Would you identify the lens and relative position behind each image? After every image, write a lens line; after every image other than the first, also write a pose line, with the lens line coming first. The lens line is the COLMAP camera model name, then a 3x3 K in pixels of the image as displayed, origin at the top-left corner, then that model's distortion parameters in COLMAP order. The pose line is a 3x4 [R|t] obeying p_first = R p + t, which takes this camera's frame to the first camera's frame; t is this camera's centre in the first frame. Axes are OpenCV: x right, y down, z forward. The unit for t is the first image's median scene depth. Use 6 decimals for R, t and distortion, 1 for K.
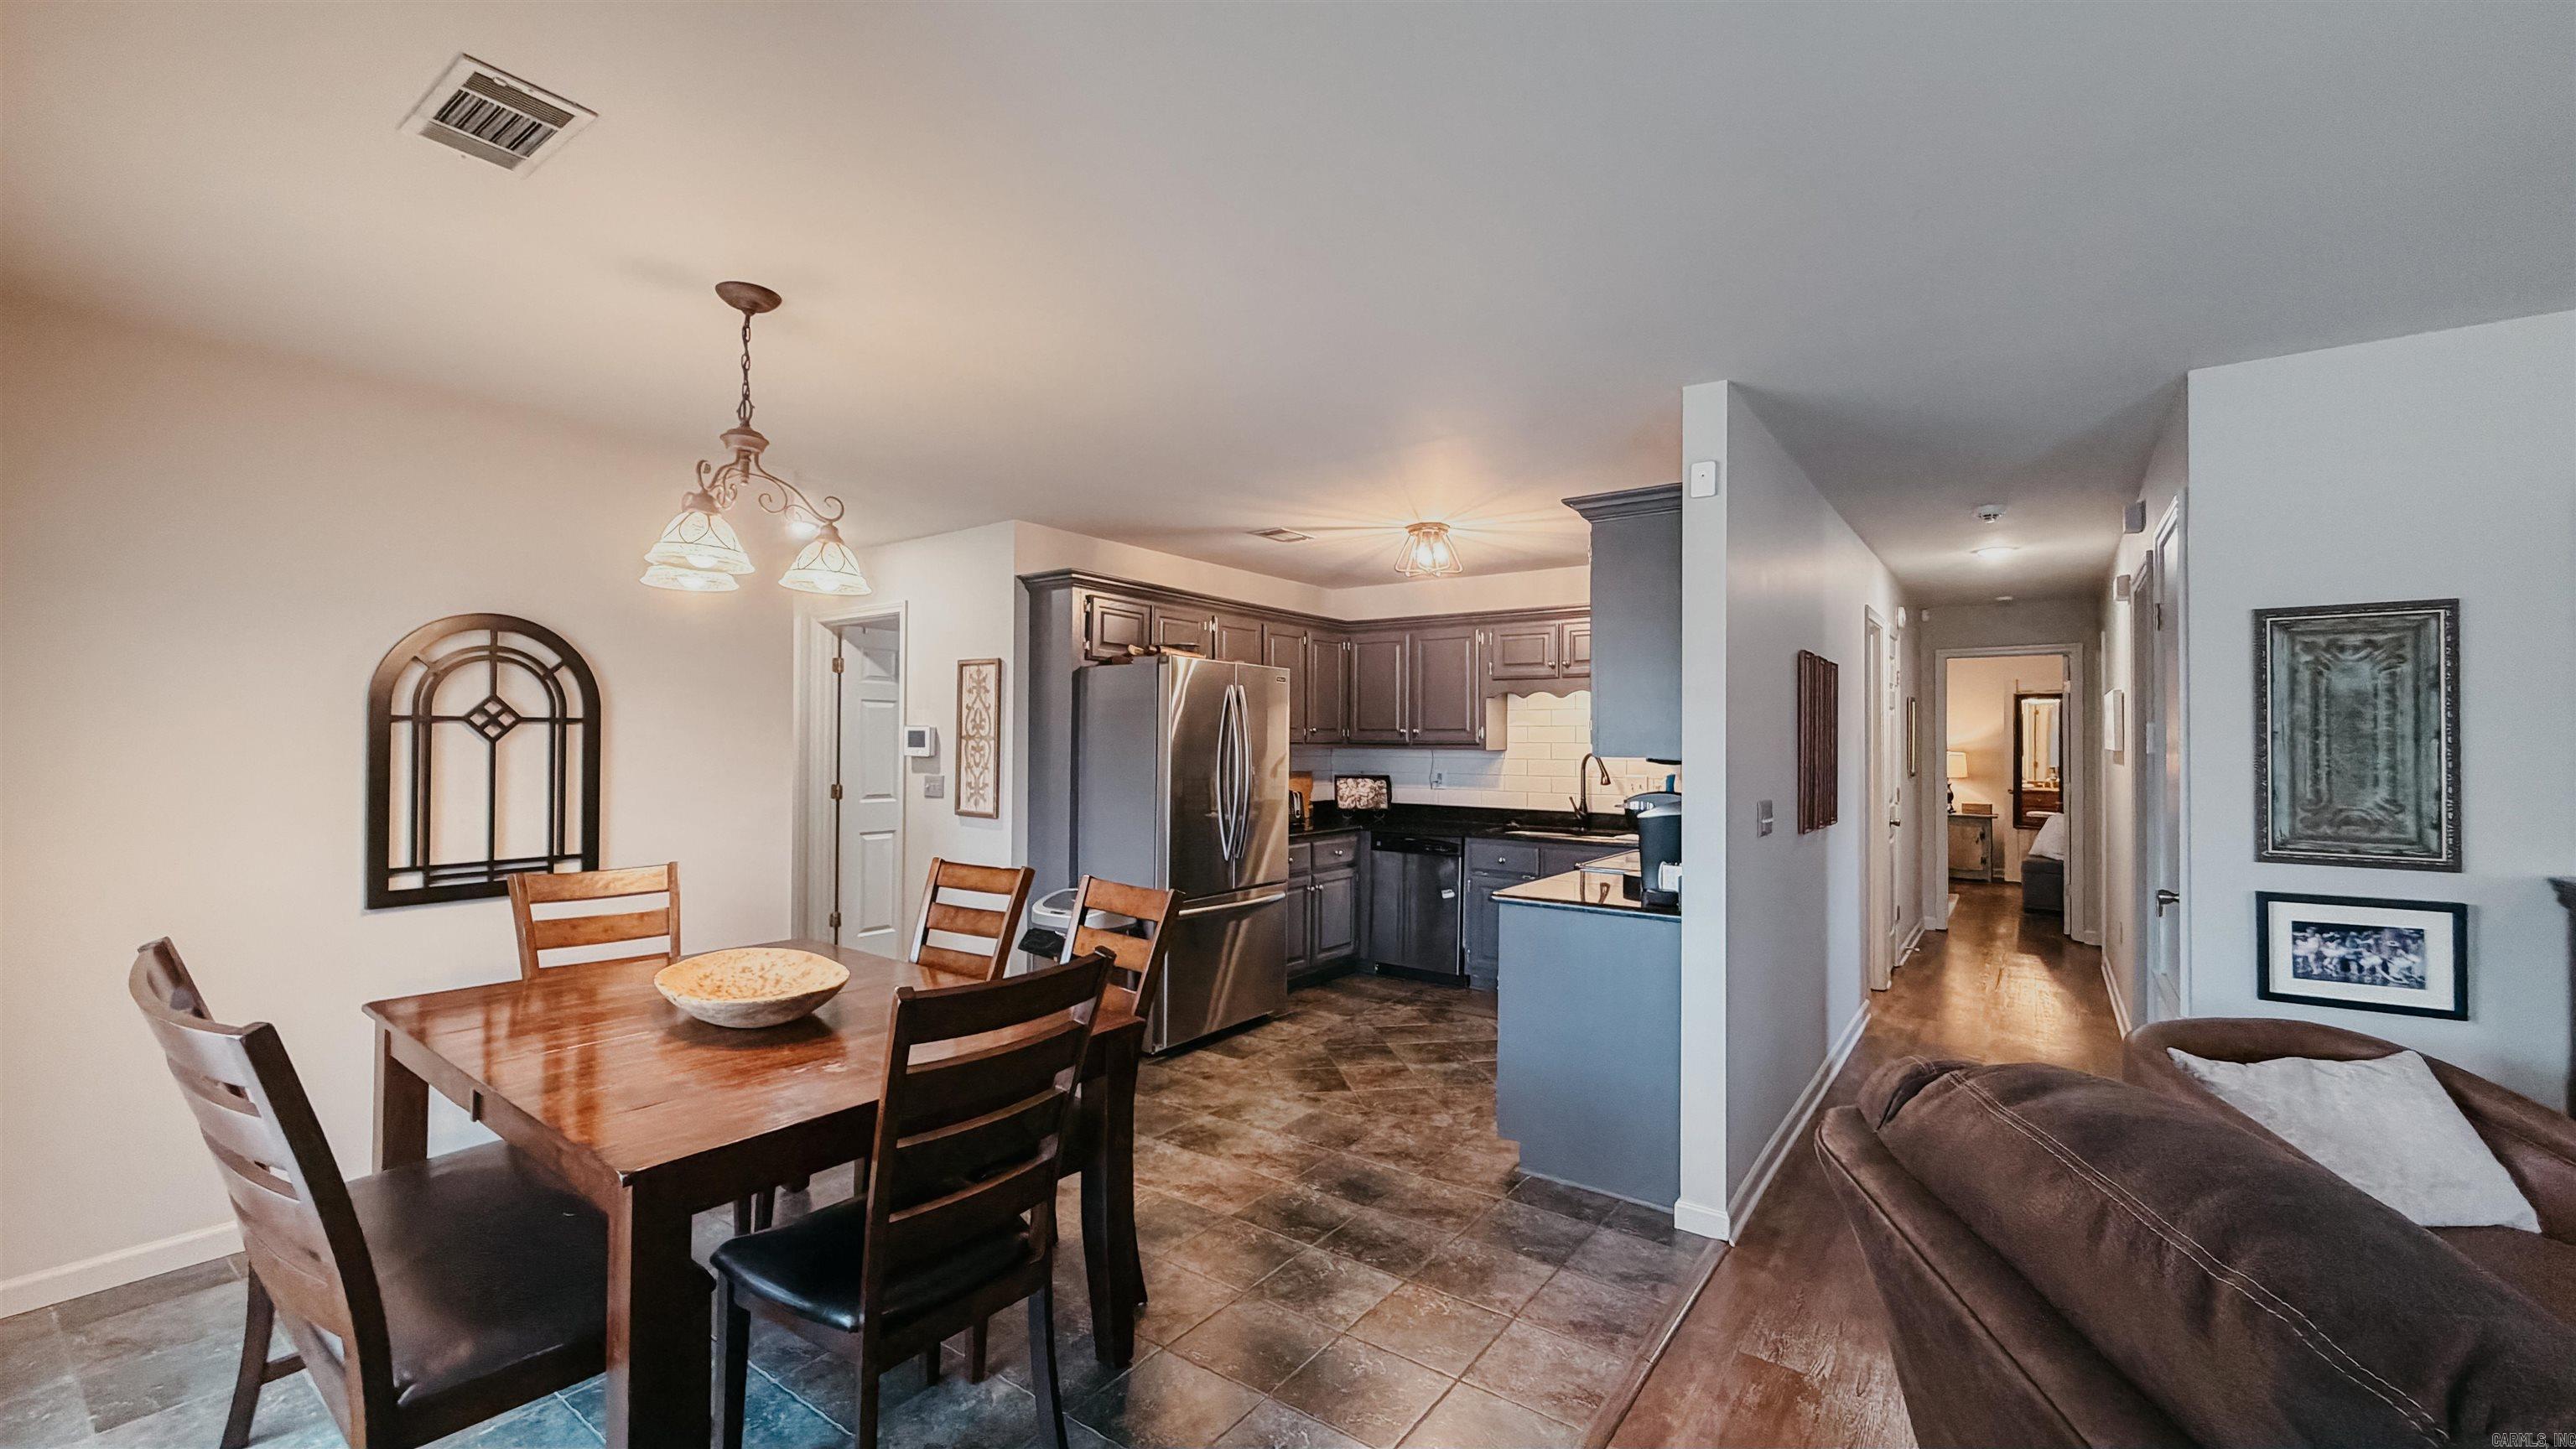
lens RADIAL K [[1038.4, 0, 1285.3], [0, 1038.4, 725.2], [0, 0, 1]] dist [0.003213, -0.000524]
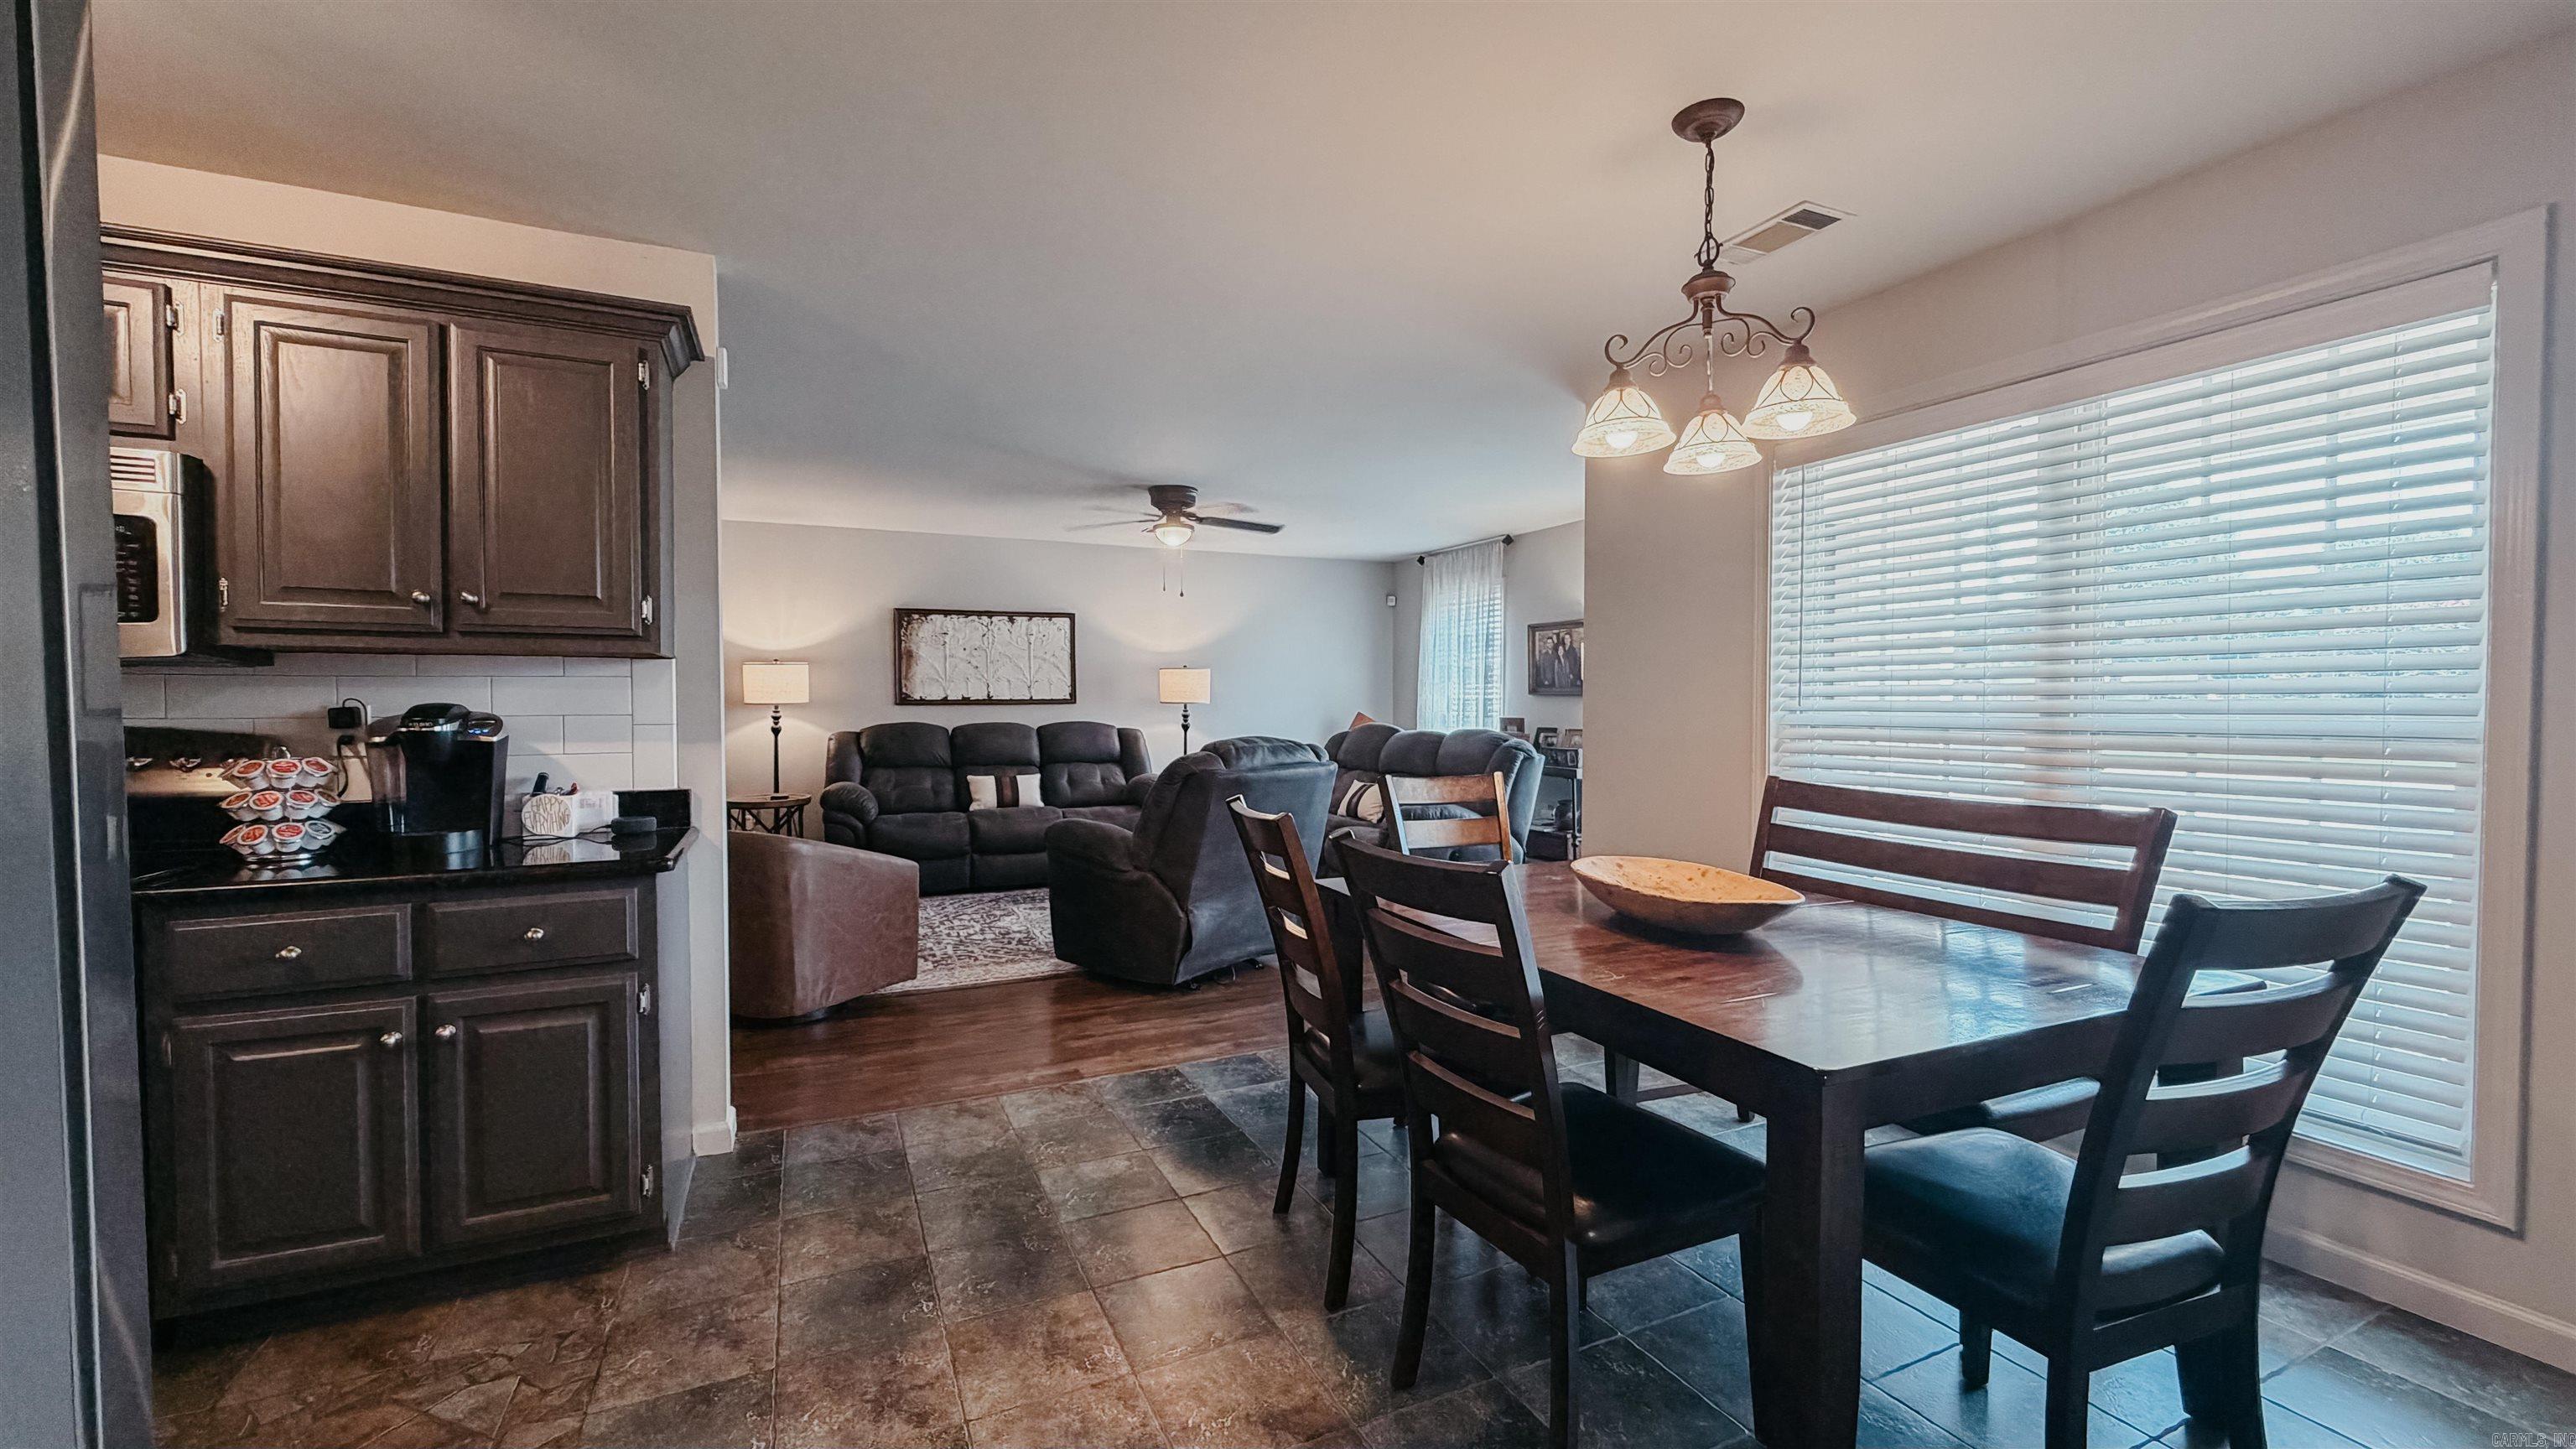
lens RADIAL K [[1038.4, 0, 1270.4], [0, 1038.4, 719.8], [0, 0, 1]] dist [0.003213, -0.000524]
pose [[-0.873467, -0.013178, 0.486705, -0.476990], [-0.012462, 0.999911, 0.004710, 0.073074], [-0.486724, -0.001951, -0.873554, 1.483727]]
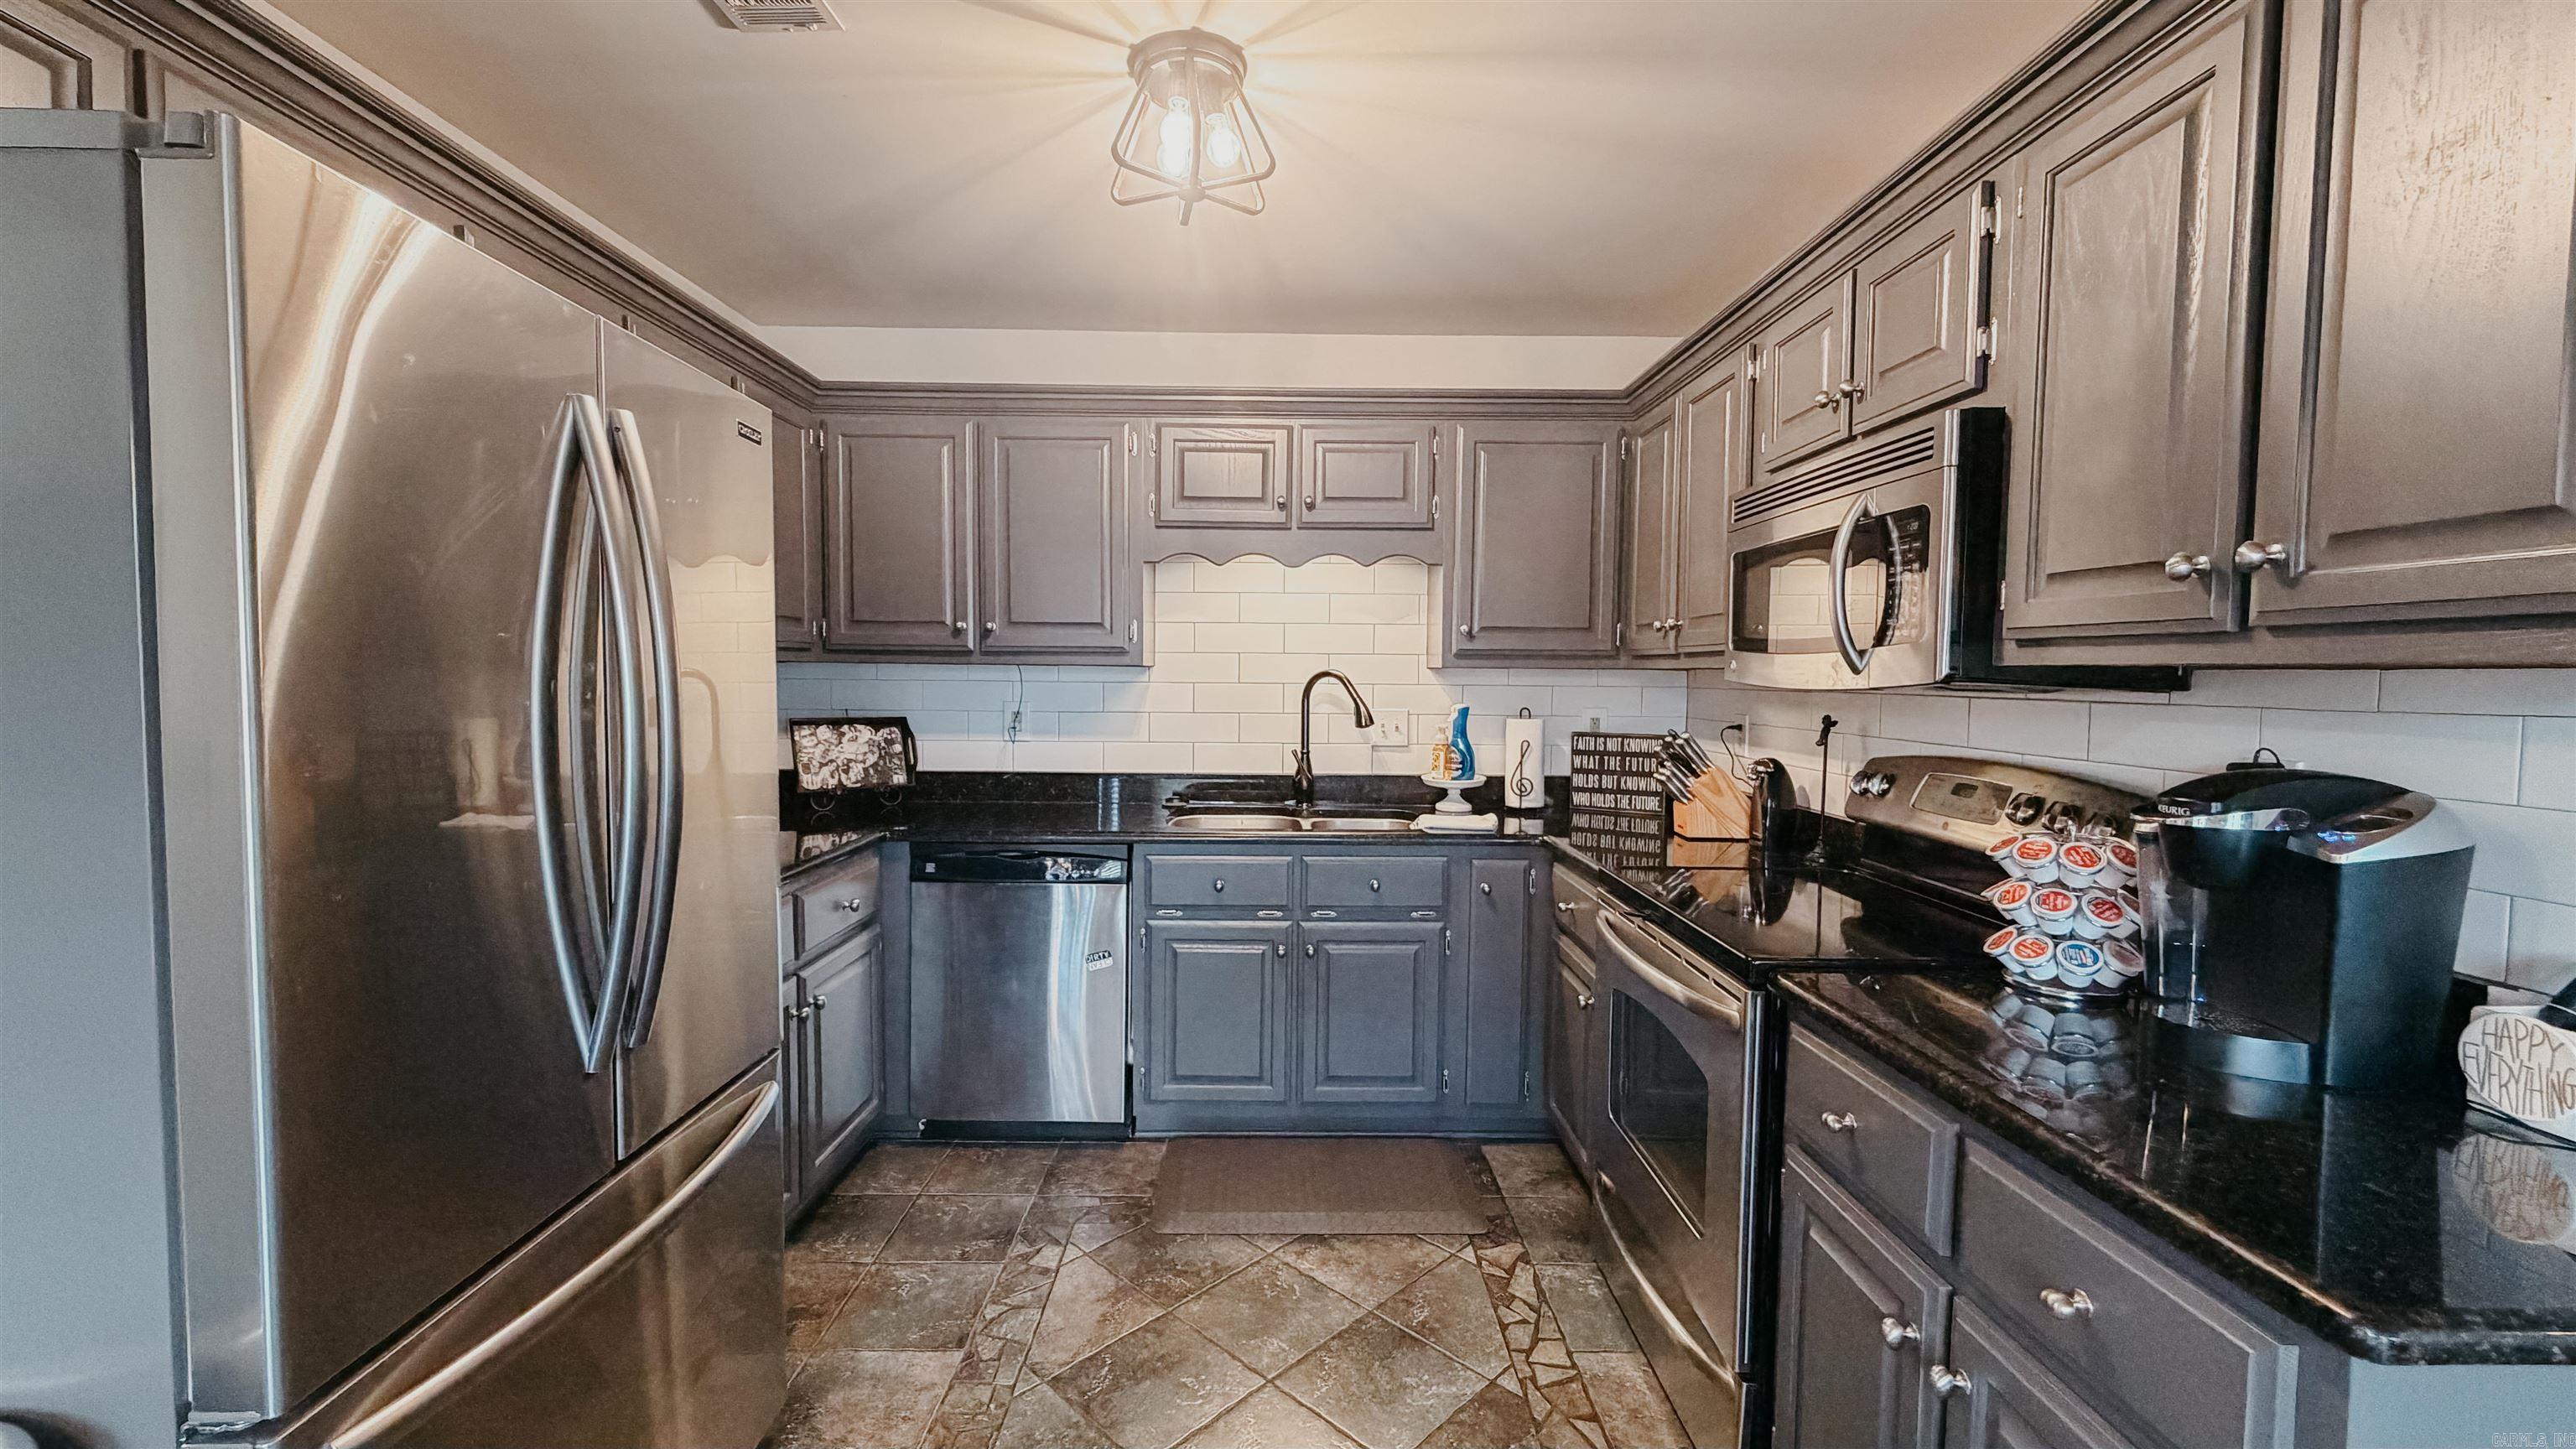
lens RADIAL K [[1038.4, 0, 1291.8], [0, 1038.4, 727.8], [0, 0, 1]] dist [0.003213, -0.000524]
pose [[0.804457, -0.030002, 0.593253, -0.100741], [-0.012983, 0.997597, 0.068056, 0.036451], [-0.593870, -0.062450, 0.802134, 1.037301]]
